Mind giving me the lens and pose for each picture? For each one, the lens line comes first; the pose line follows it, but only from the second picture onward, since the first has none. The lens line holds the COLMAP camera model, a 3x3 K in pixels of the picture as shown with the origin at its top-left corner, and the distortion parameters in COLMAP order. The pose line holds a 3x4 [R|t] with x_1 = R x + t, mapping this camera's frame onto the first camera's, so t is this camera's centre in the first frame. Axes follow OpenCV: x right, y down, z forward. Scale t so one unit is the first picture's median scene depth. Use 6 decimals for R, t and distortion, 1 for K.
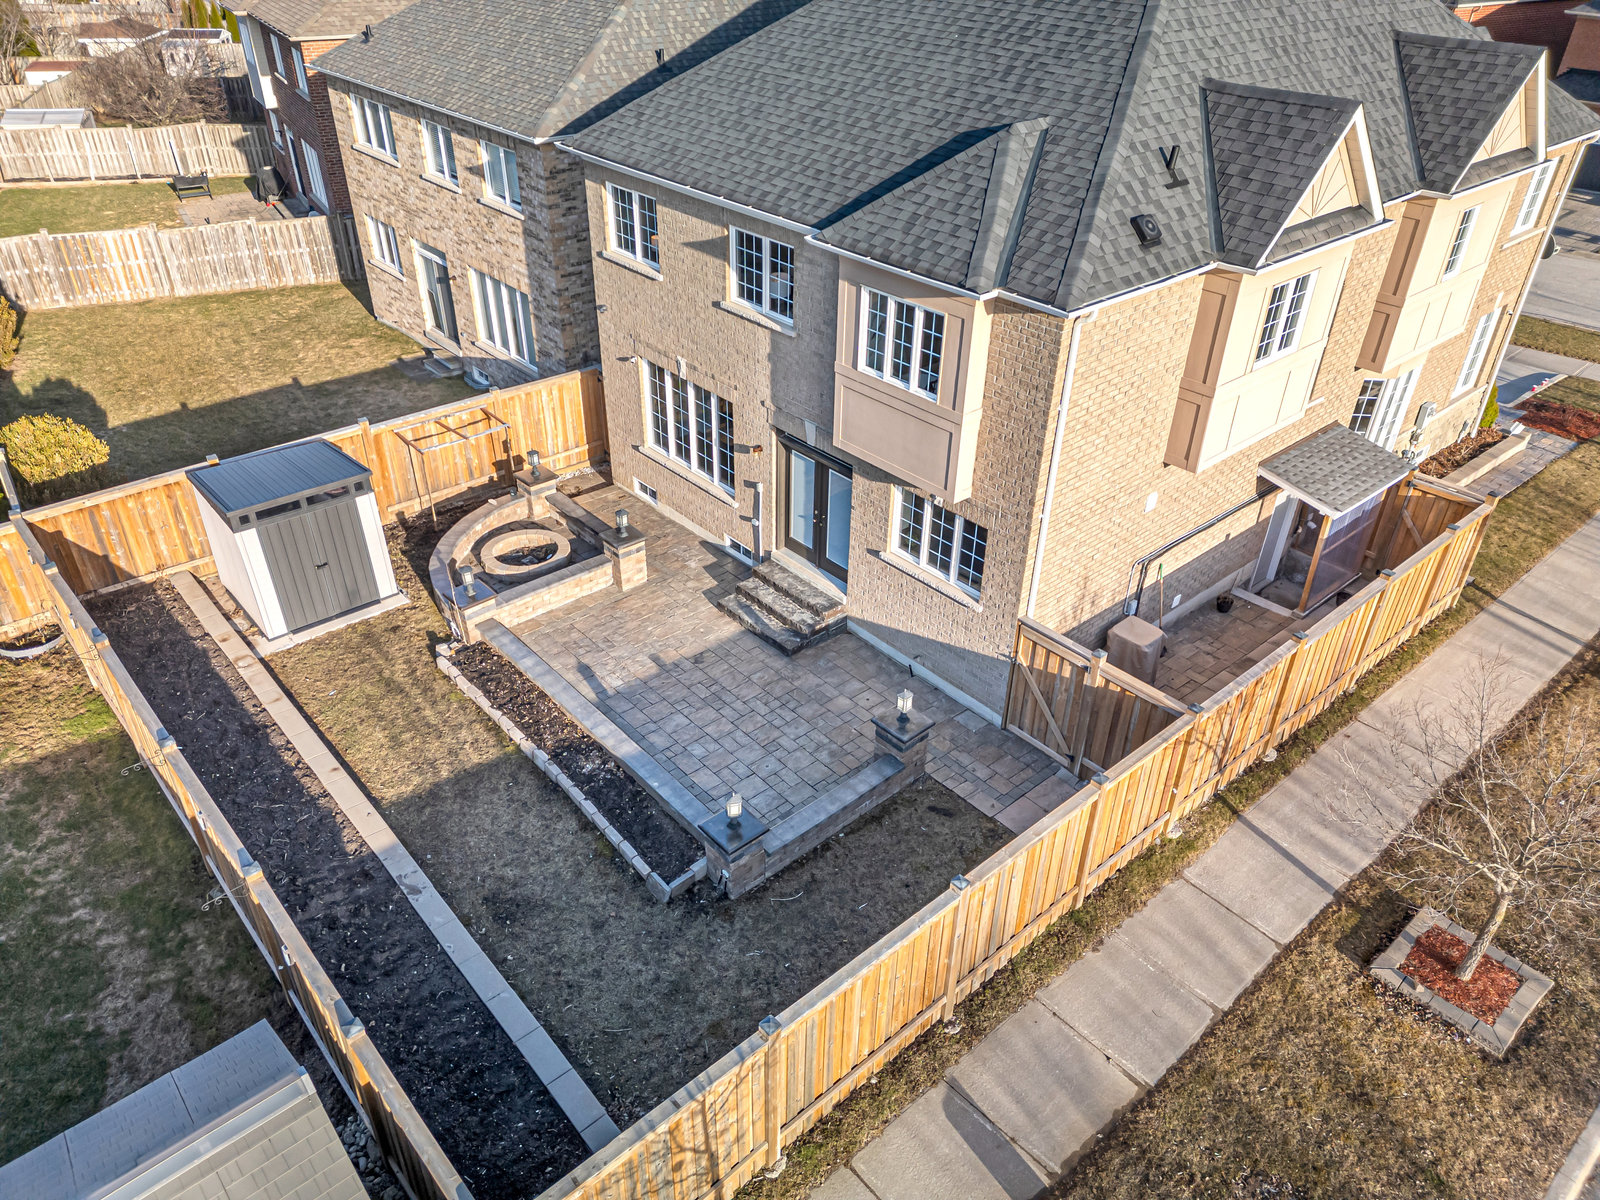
lens RADIAL K [[1111.6, 0, 800.0], [0, 1111.6, 600.0], [0, 0, 1]] dist [0.079690, -0.070285]
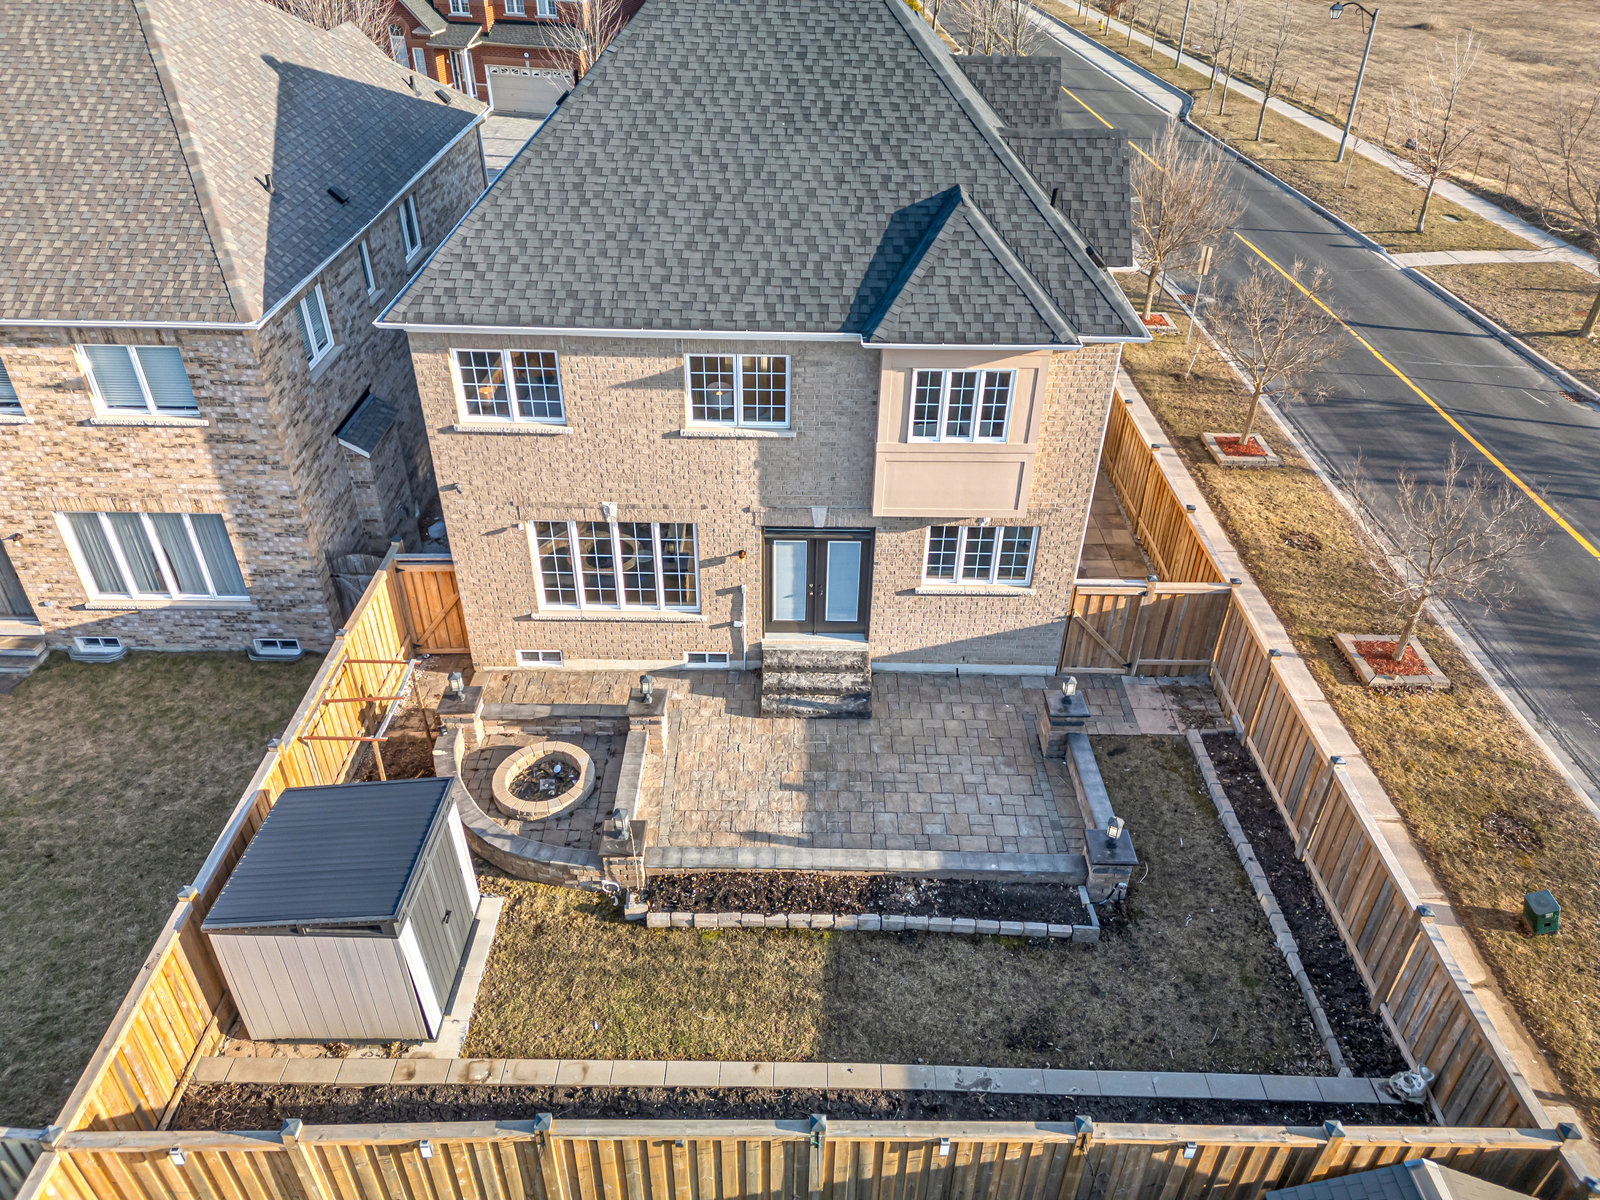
lens RADIAL K [[1111.6, 0, 800.0], [0, 1111.6, 600.0], [0, 0, 1]] dist [0.079690, -0.070285]
pose [[0.664337, -0.438302, 0.605432, -0.651224], [0.408636, 0.891226, 0.196808, -0.286594], [-0.625838, 0.116655, 0.771180, 0.218950]]
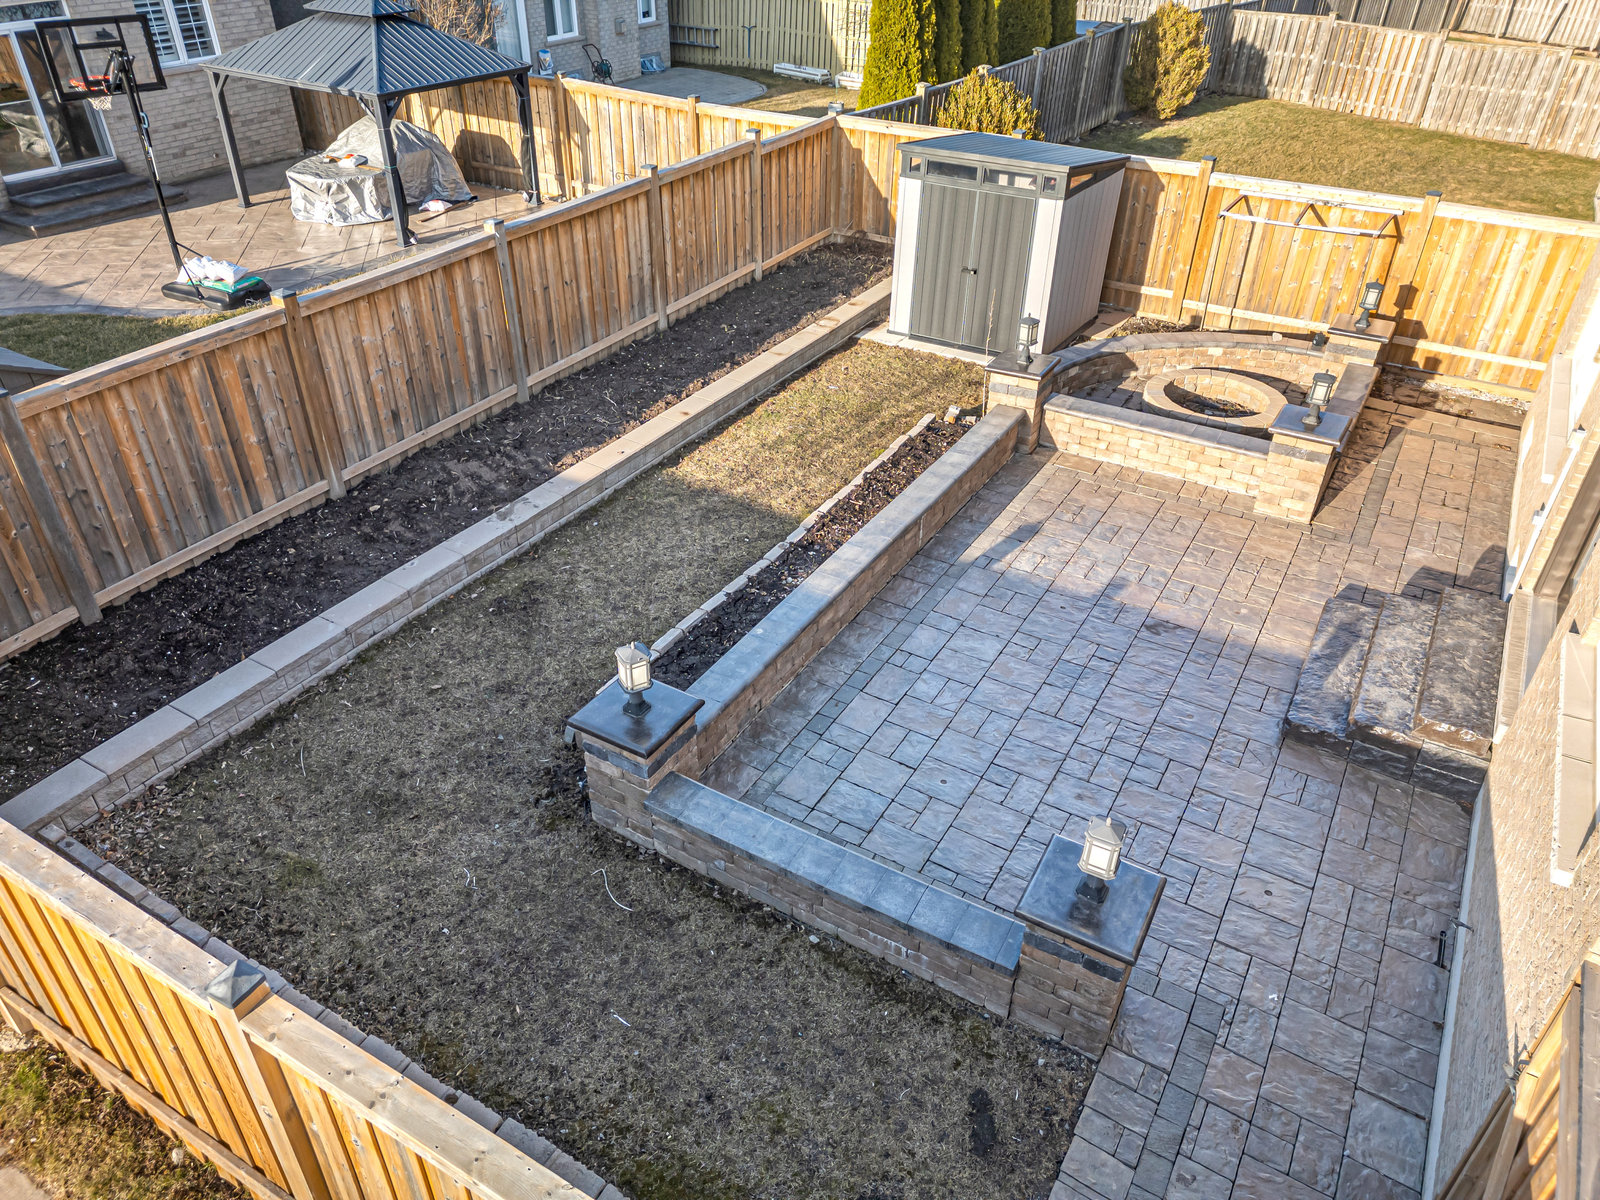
lens RADIAL K [[1111.6, 0, 800.0], [0, 1111.6, 600.0], [0, 0, 1]] dist [0.079690, -0.070285]
pose [[0.310318, 0.527034, -0.791163, 0.269876], [-0.529771, 0.786911, 0.316409, -0.035023], [0.789332, 0.320947, 0.523400, 0.586142]]
